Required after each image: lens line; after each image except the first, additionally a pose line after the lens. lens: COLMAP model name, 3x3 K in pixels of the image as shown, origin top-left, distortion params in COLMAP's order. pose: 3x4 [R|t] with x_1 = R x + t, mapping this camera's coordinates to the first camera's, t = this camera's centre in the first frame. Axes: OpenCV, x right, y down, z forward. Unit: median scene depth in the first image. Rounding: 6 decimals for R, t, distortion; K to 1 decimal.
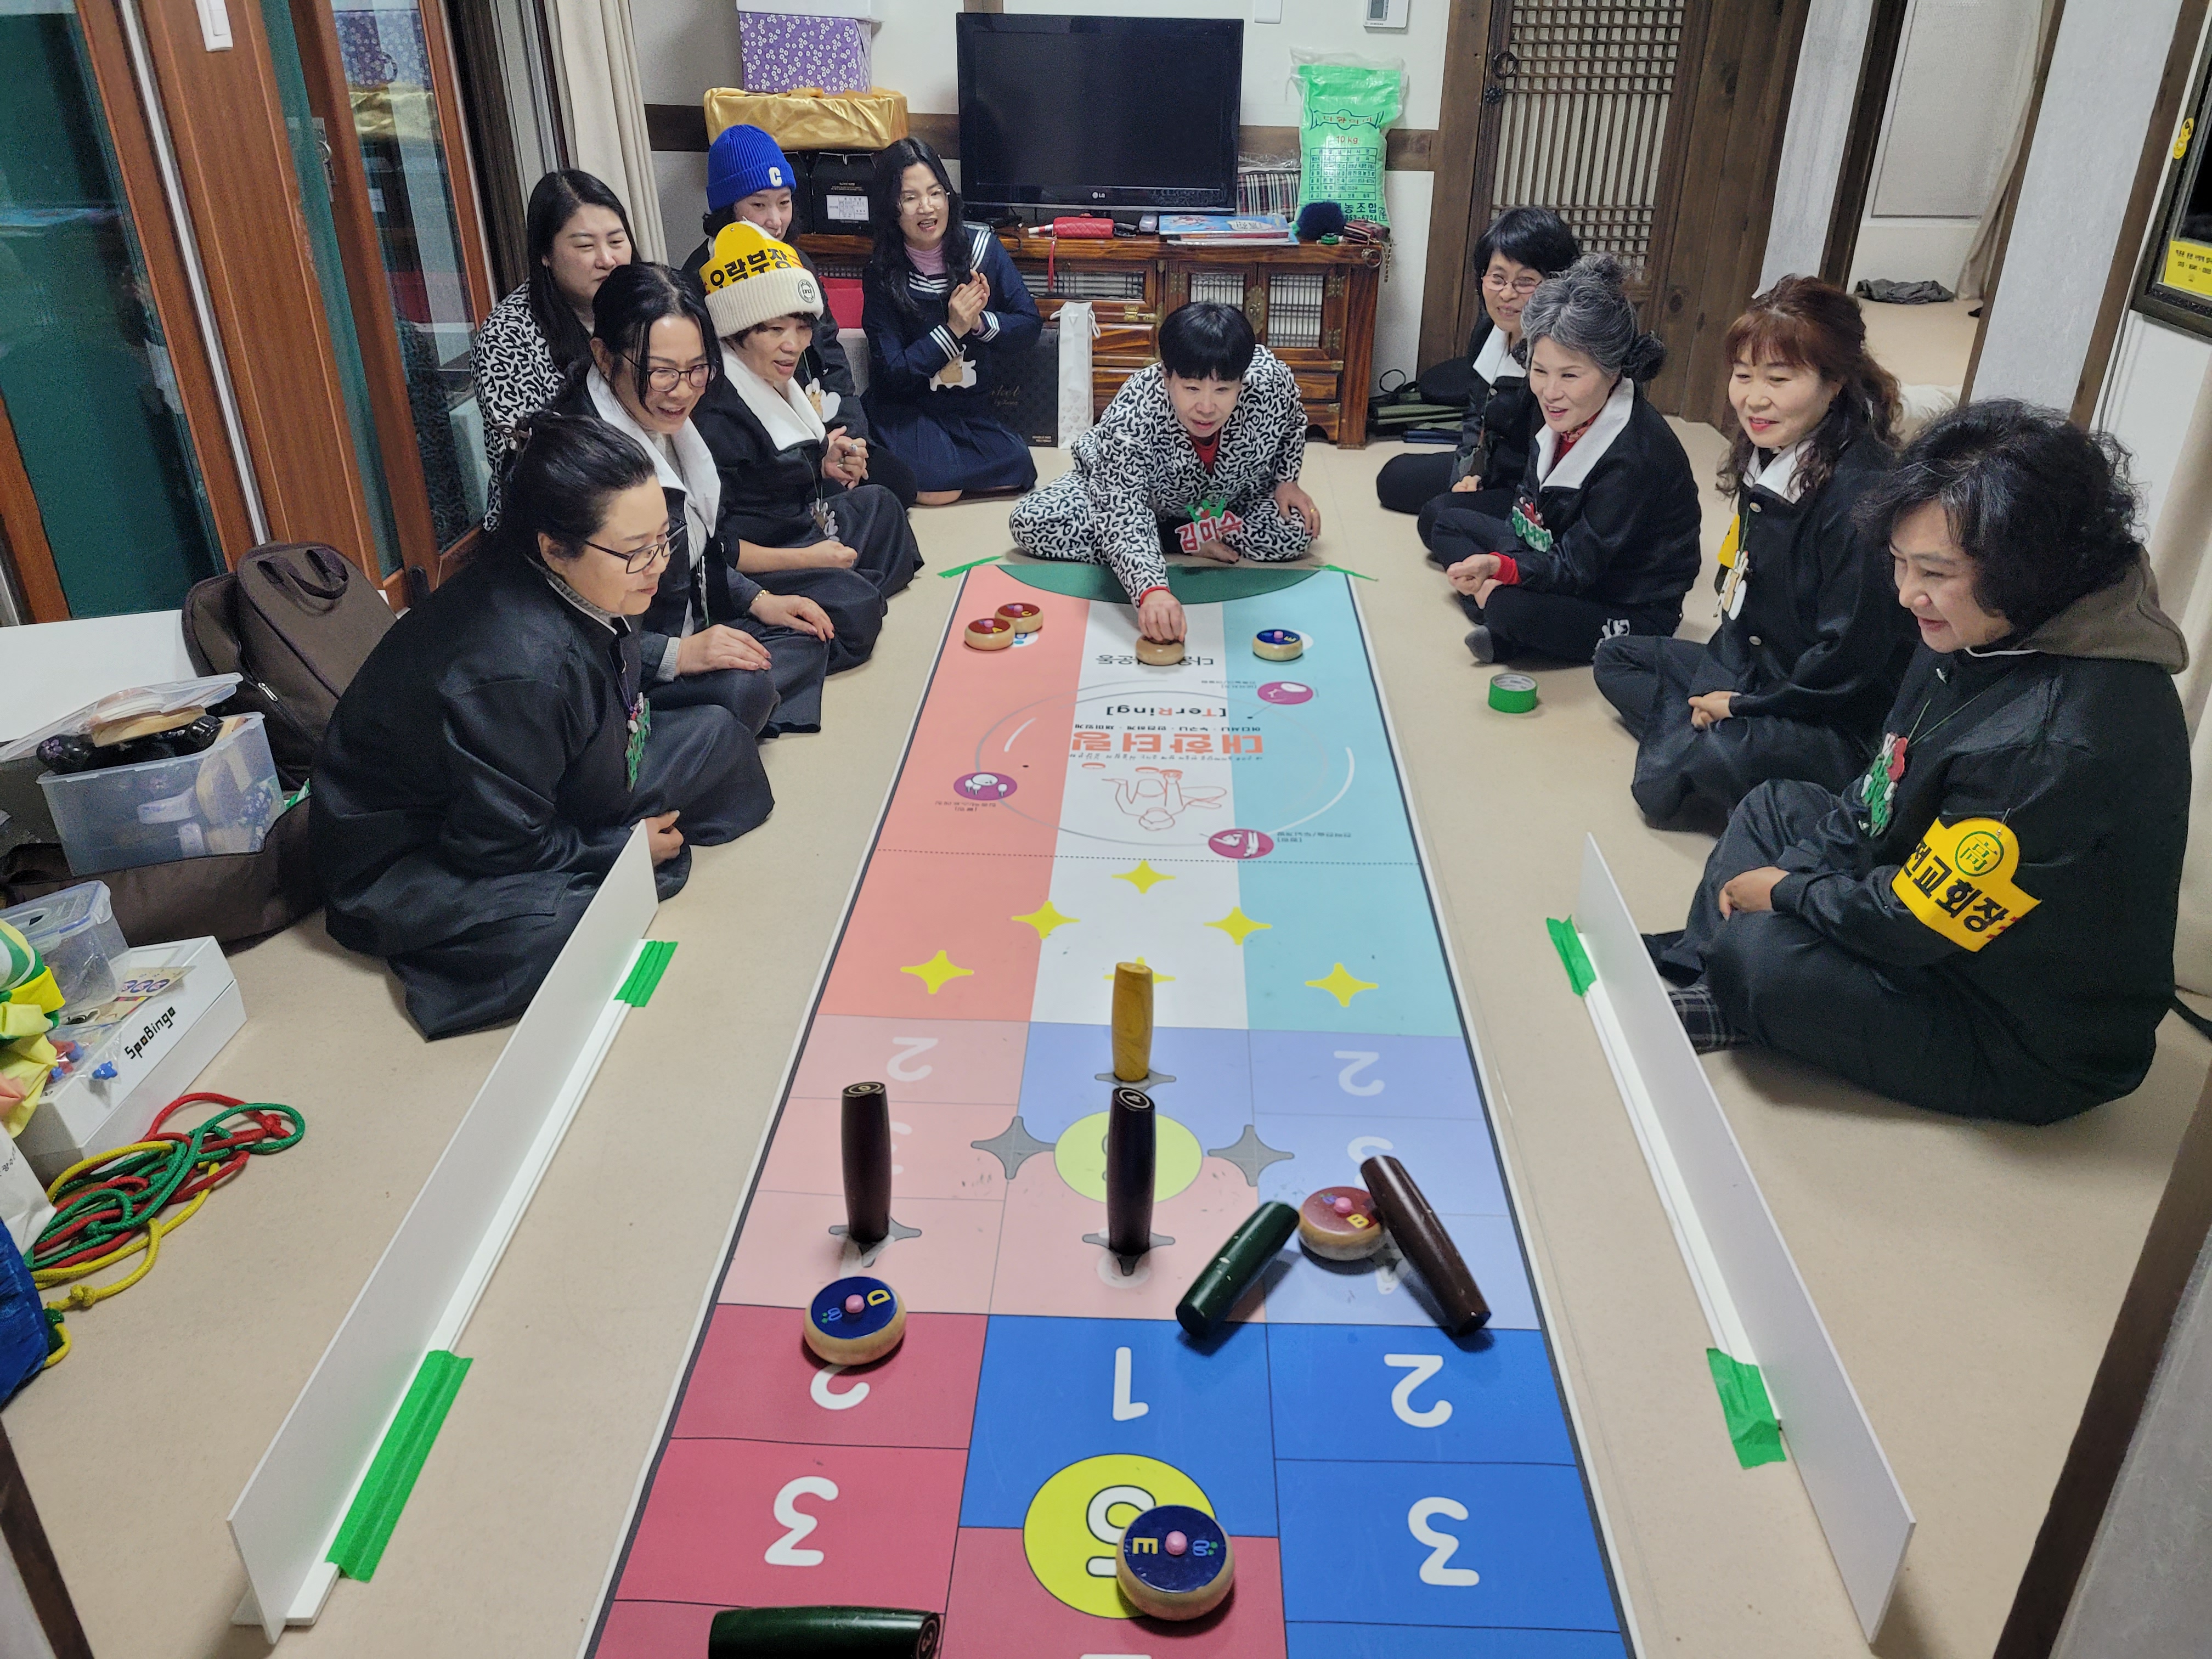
lens RADIAL K [[1644.4, 0, 1136.3], [0, 1644.4, 789.8], [0, 0, 1]] dist [0.045665, -0.039447]
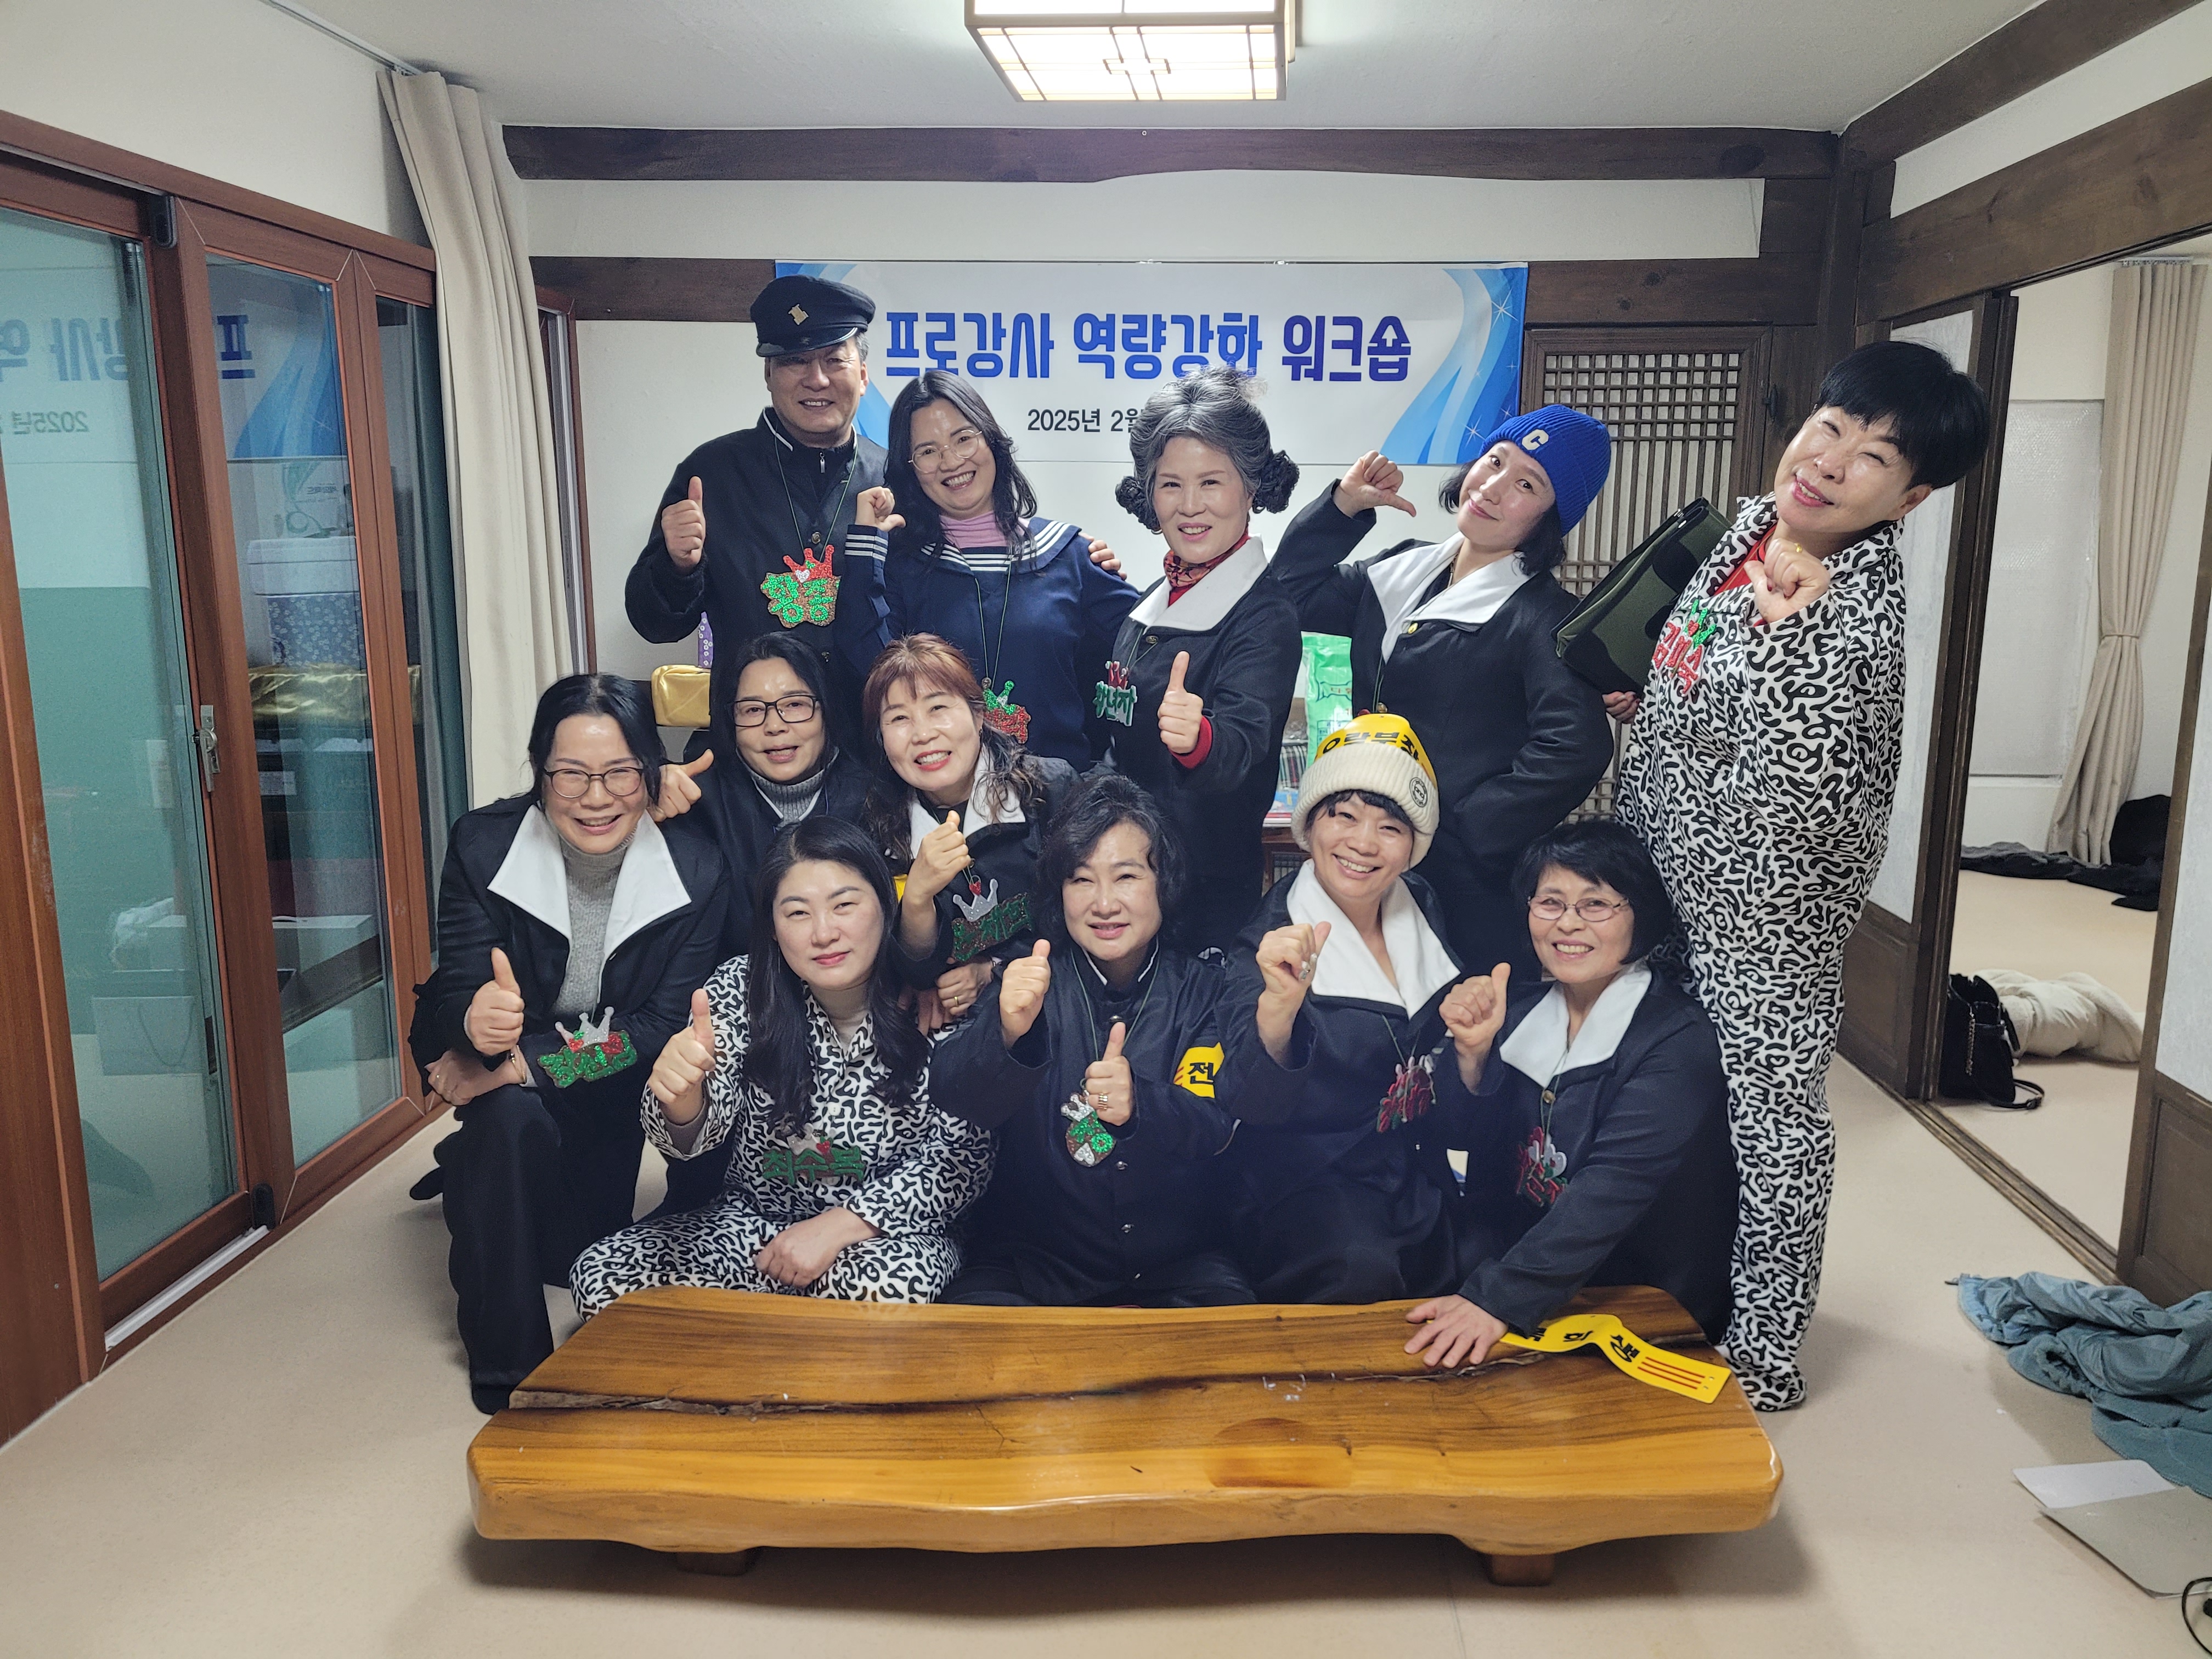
lens RADIAL K [[1644.4, 0, 1112.6], [0, 1644.4, 792.8], [0, 0, 1]] dist [0.045665, -0.039447]
pose [[0.999337, -0.002428, -0.036327, 0.048413], [-0.008542, 0.954288, -0.298768, -0.152255], [0.035392, 0.298880, 0.953634, 0.283905]]
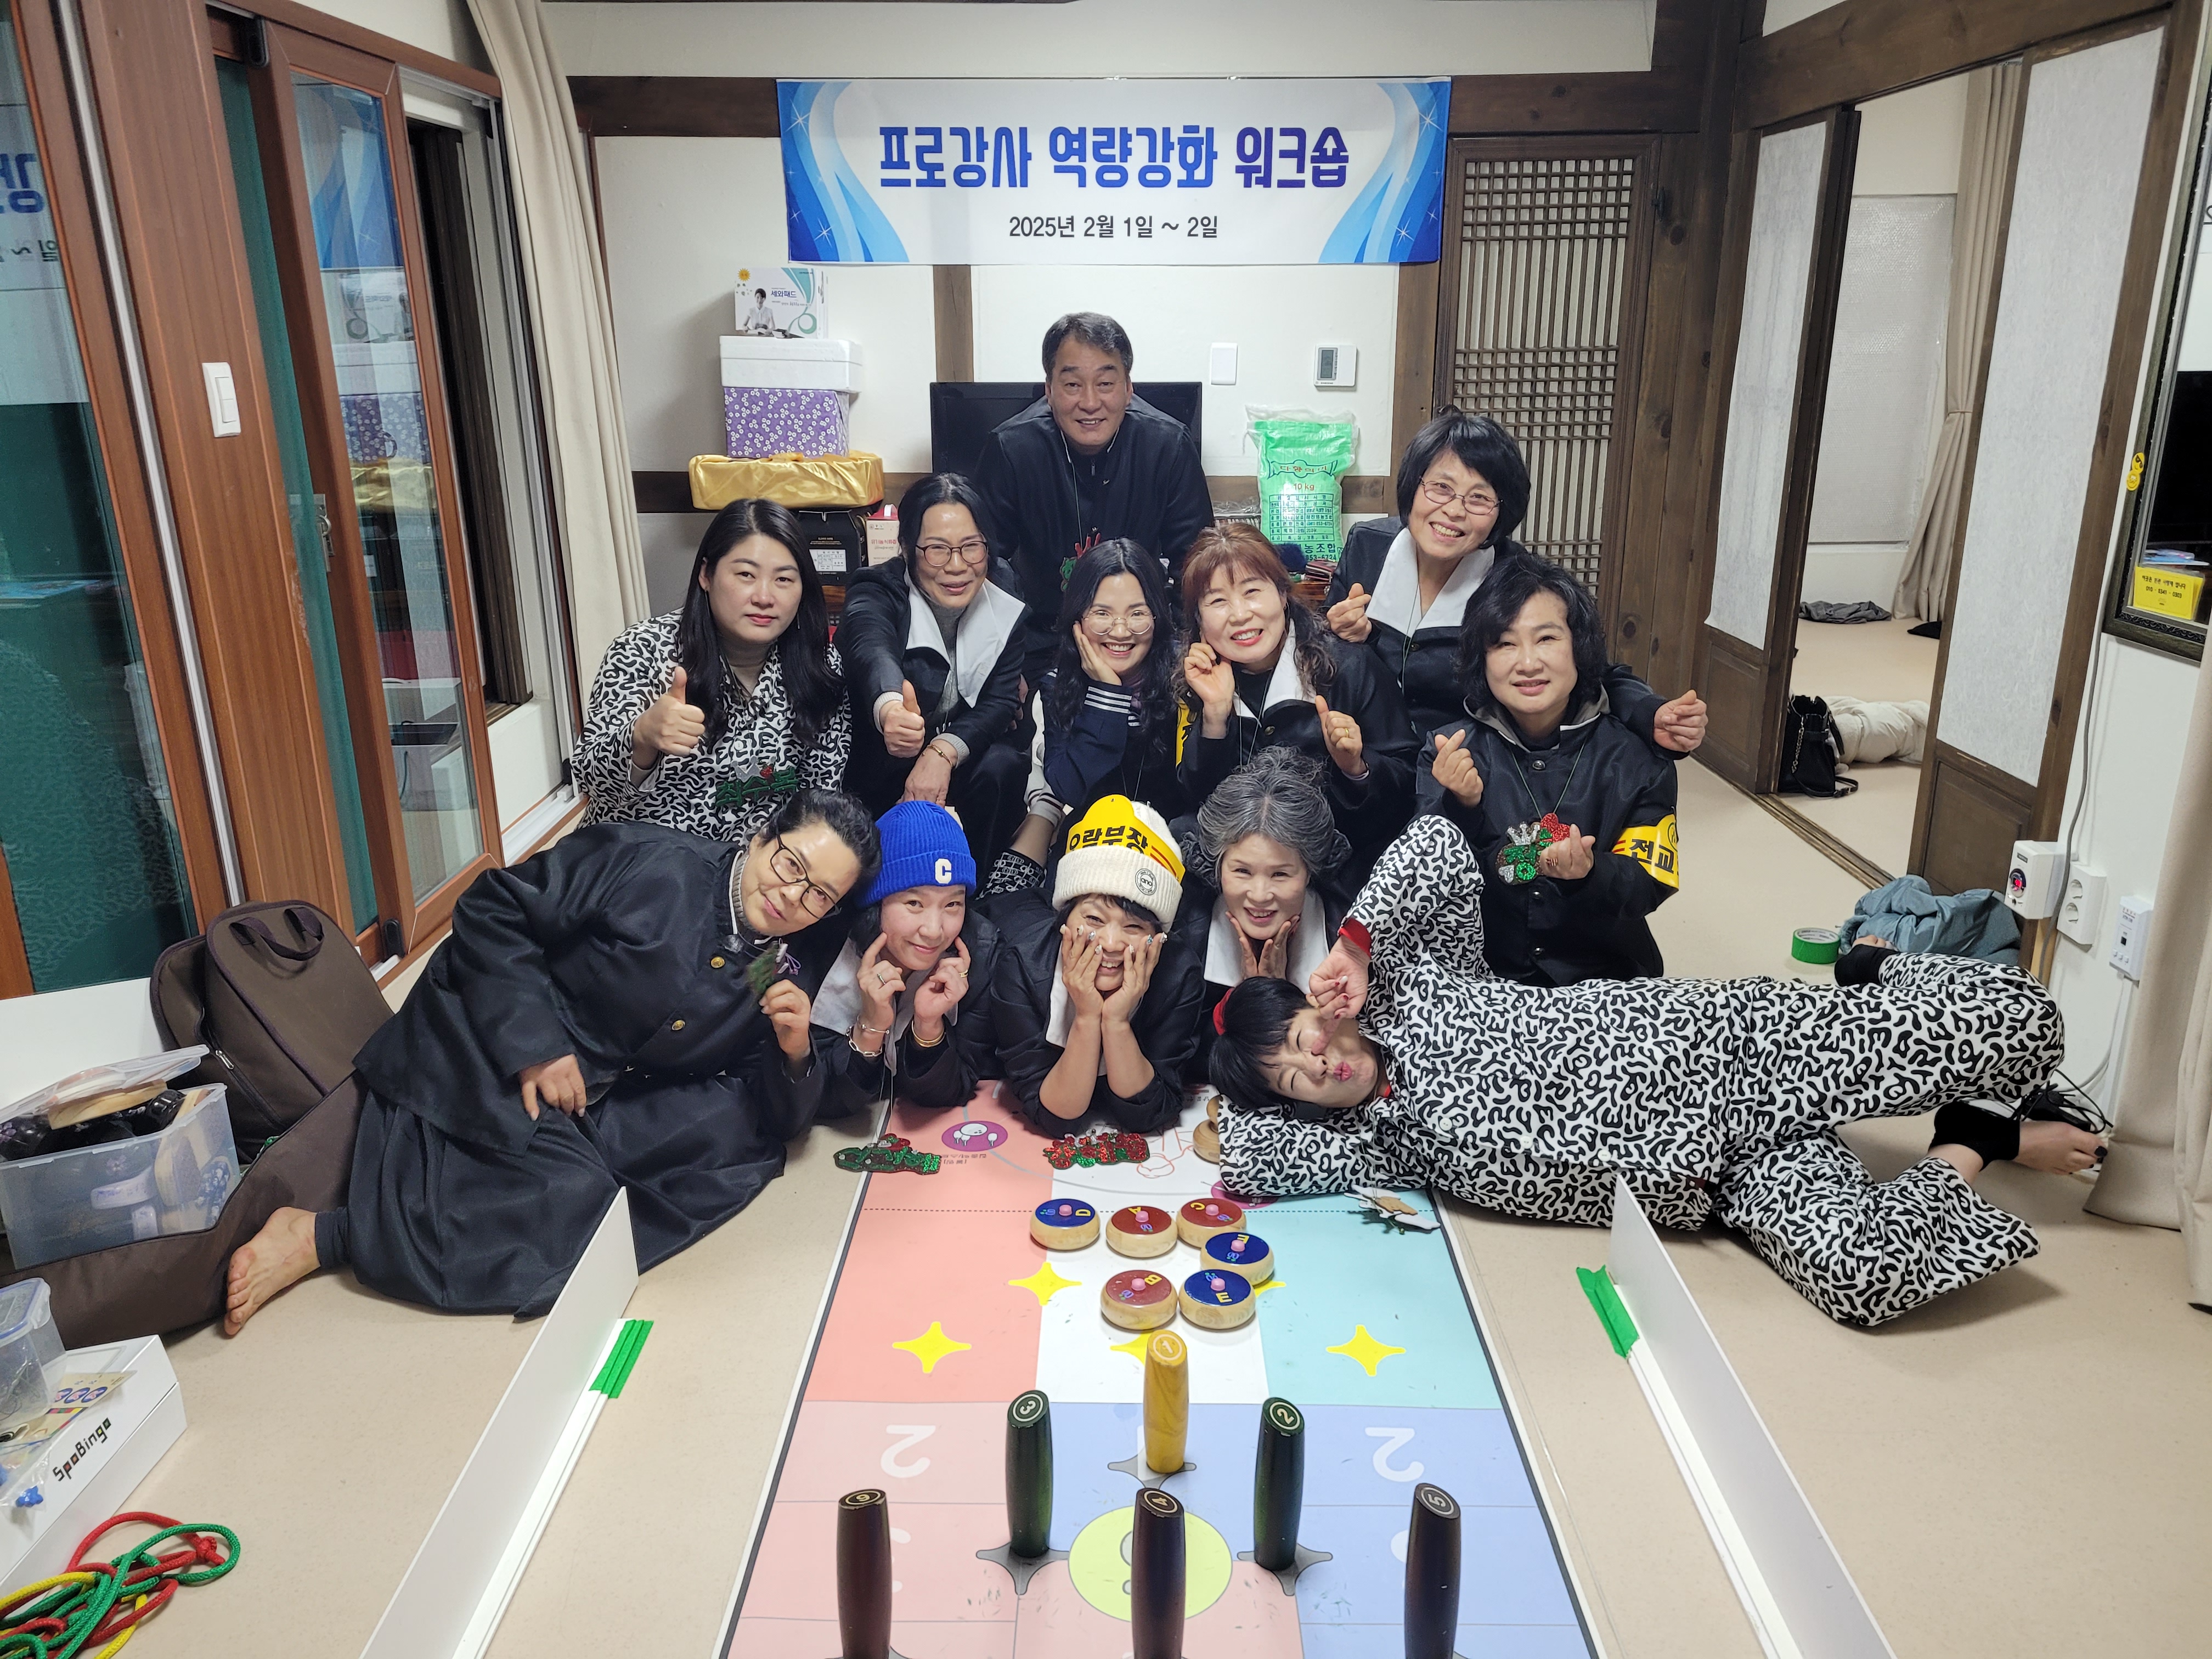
lens RADIAL K [[1644.4, 0, 1114.2], [0, 1644.4, 827.9], [0, 0, 1]] dist [0.045665, -0.039447]
pose [[0.999642, -0.025603, 0.007826, -0.011944], [0.026562, 0.985052, -0.170200, -0.011599], [-0.003351, 0.170346, 0.985379, 0.018597]]
